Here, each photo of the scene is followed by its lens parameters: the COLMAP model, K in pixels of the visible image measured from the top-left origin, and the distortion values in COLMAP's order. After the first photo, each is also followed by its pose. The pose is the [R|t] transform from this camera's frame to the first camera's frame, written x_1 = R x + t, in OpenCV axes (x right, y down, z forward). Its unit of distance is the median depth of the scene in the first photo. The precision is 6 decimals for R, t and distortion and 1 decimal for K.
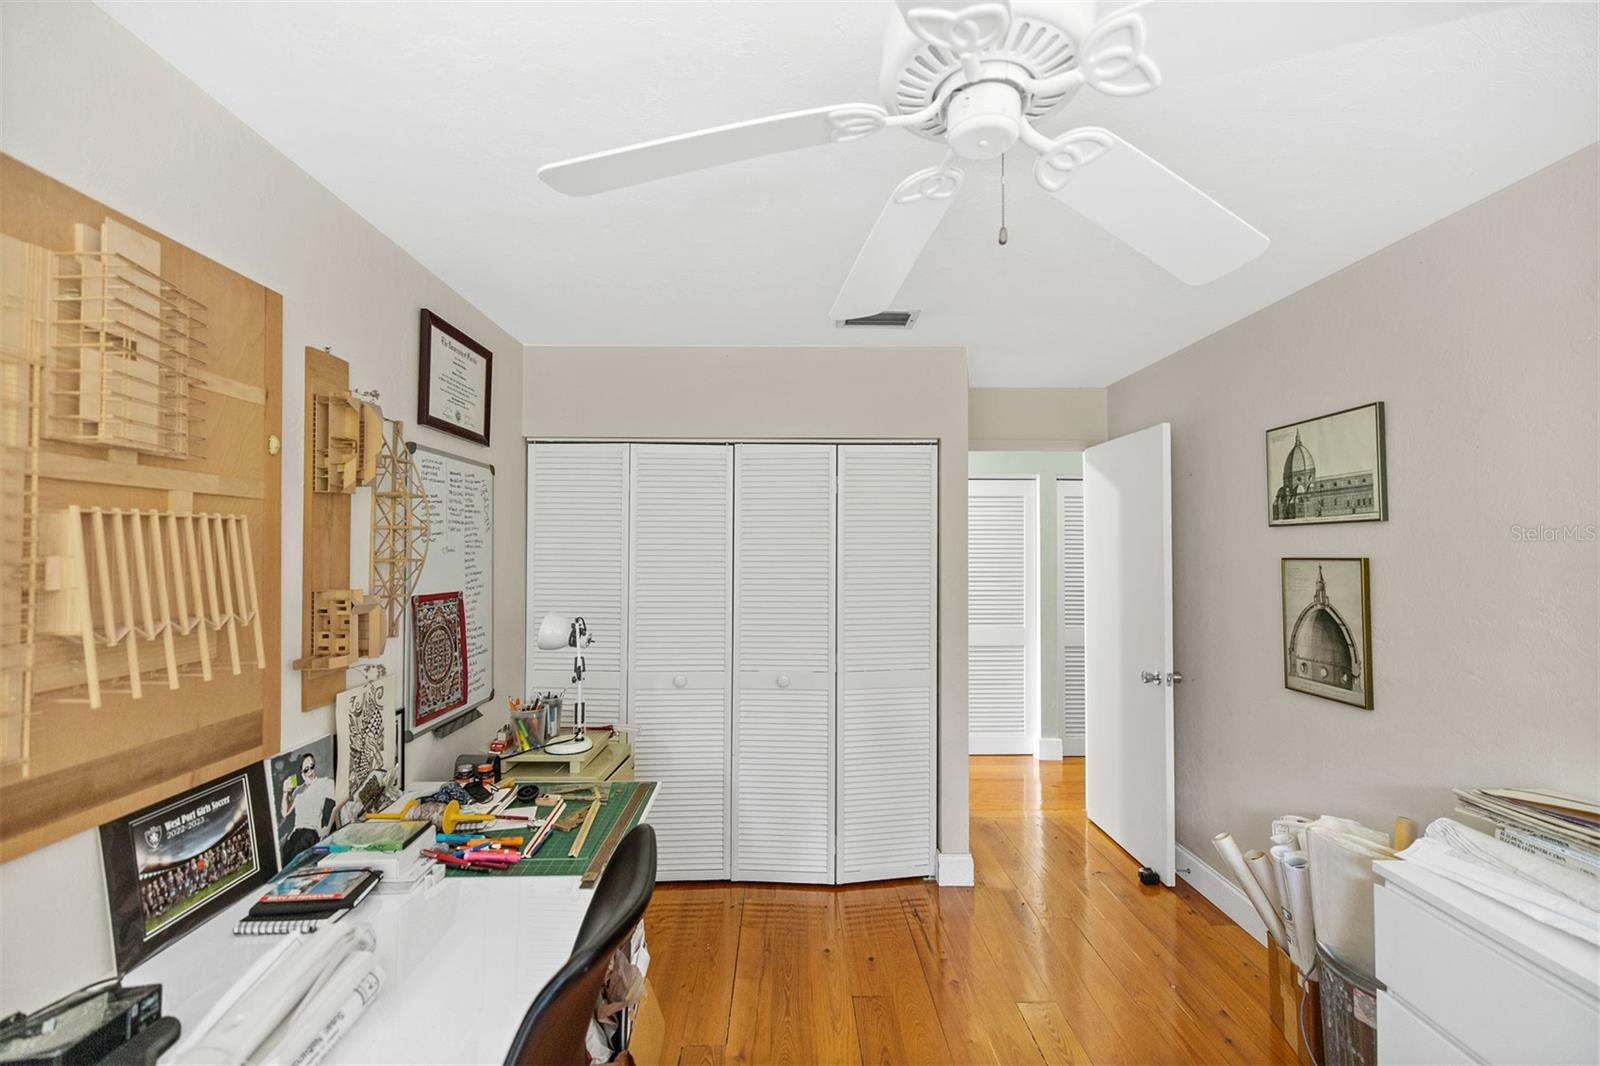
lens RADIAL K [[672.0, 0, 795.0], [0, 672.0, 540.7], [0, 0, 1]] dist [0.002580, -0.000522]
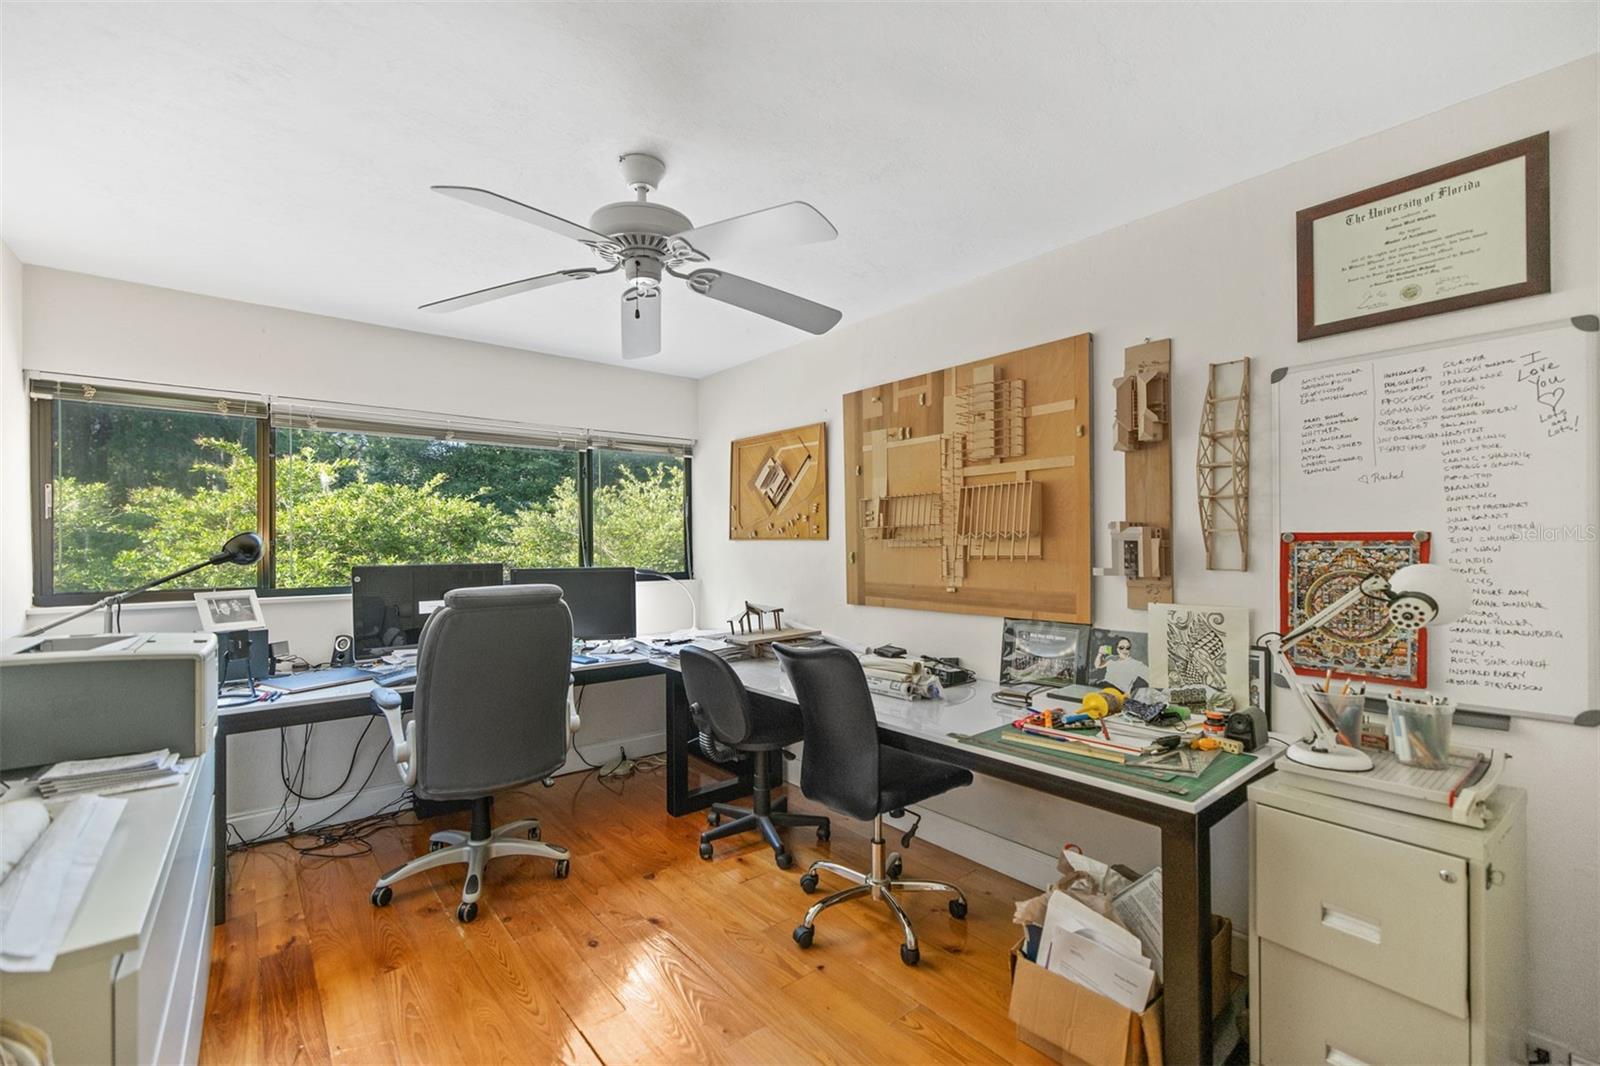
lens RADIAL K [[672.0, 0, 799.6], [0, 672.0, 540.8], [0, 0, 1]] dist [0.002580, -0.000522]
pose [[-0.785084, -0.003451, -0.619379, 0.628065], [0.014077, 0.999627, -0.023414, 0.124419], [0.619229, -0.027101, -0.784743, 1.539280]]
